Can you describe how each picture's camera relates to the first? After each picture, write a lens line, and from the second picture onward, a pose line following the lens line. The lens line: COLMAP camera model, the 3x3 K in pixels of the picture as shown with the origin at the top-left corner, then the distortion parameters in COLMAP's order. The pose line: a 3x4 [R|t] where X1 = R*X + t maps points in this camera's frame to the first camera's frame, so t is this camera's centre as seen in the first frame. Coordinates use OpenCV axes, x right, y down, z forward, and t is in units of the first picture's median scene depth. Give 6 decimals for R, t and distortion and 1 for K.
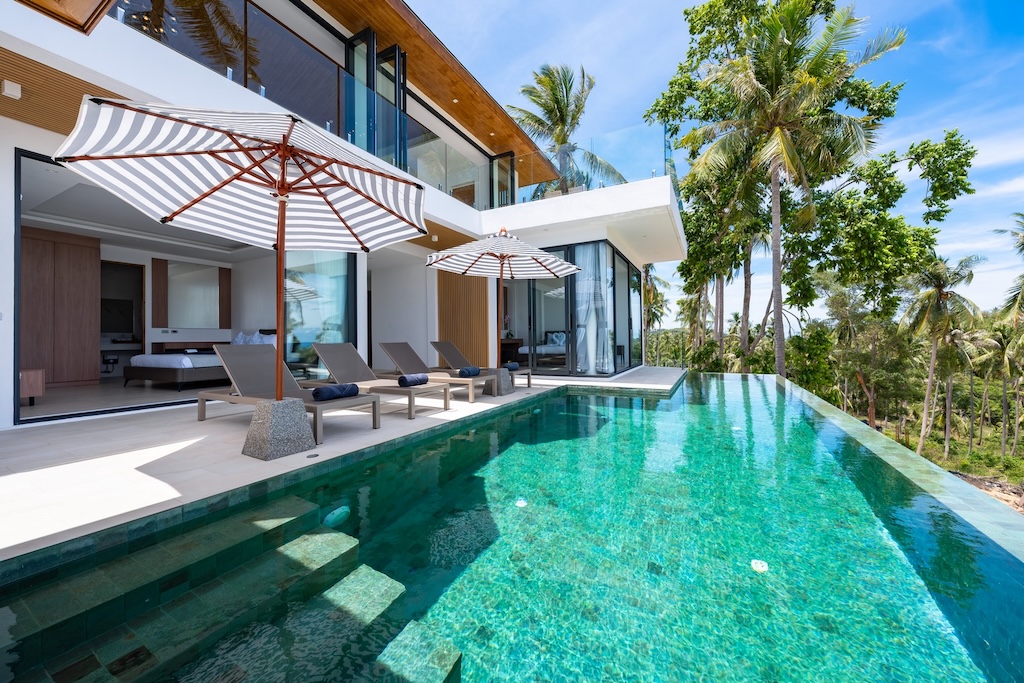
lens RADIAL K [[368.0, 0, 517.3], [0, 368.0, 333.1], [0, 0, 1]] dist [-0.002230, -0.000220]
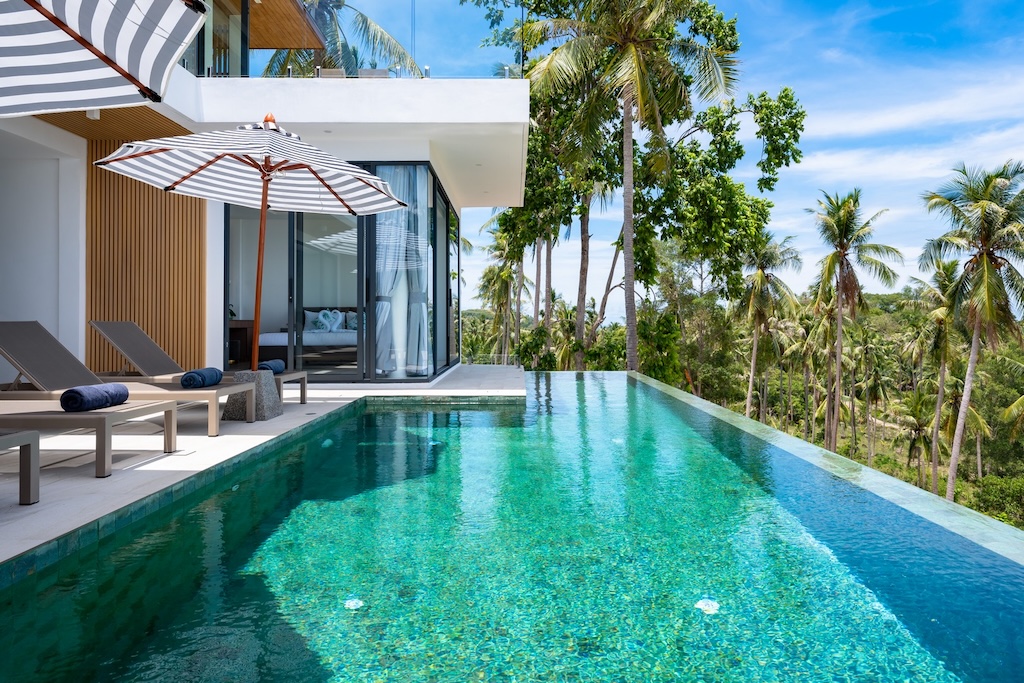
lens RADIAL K [[596.8, 0, 508.6], [0, 596.8, 312.5], [0, 0, 1]] dist [0.002656, 0.000511]
pose [[0.888999, 0.018324, 0.457543, -0.079891], [-0.016114, 0.999832, -0.008731, 0.007404], [-0.457626, 0.000389, 0.889145, 0.026991]]
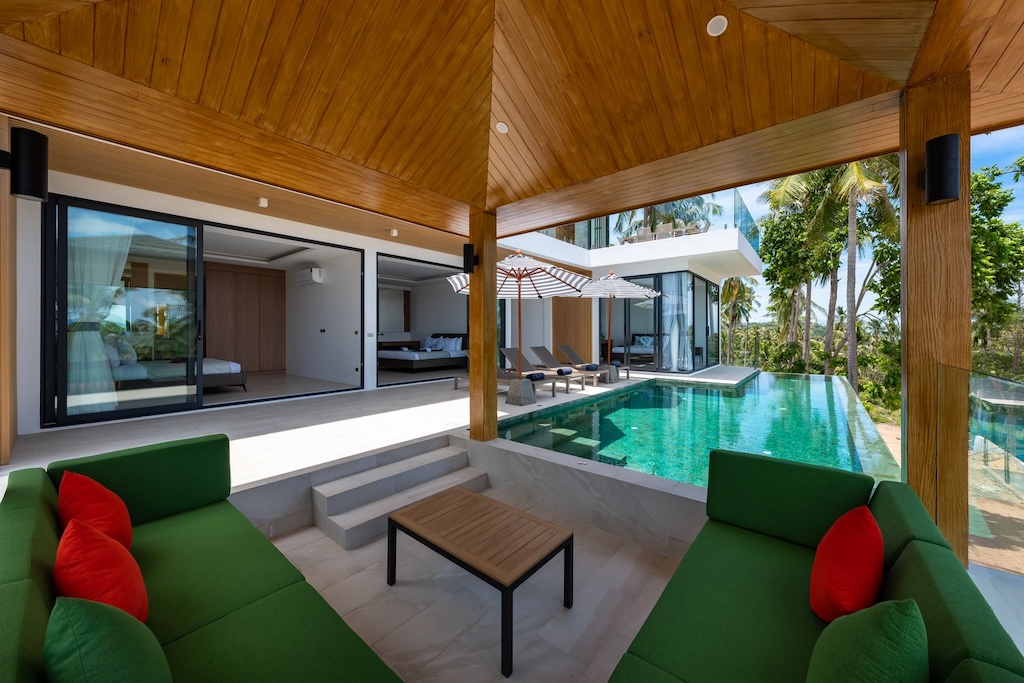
lens RADIAL K [[368.0, 0, 517.3], [0, 368.0, 333.1], [0, 0, 1]] dist [-0.002230, -0.000220]
pose [[0.981447, 0.011202, -0.191406, -0.085866], [-0.007335, 0.999755, 0.020899, -0.041233], [0.191593, -0.019108, 0.981289, -0.346843]]
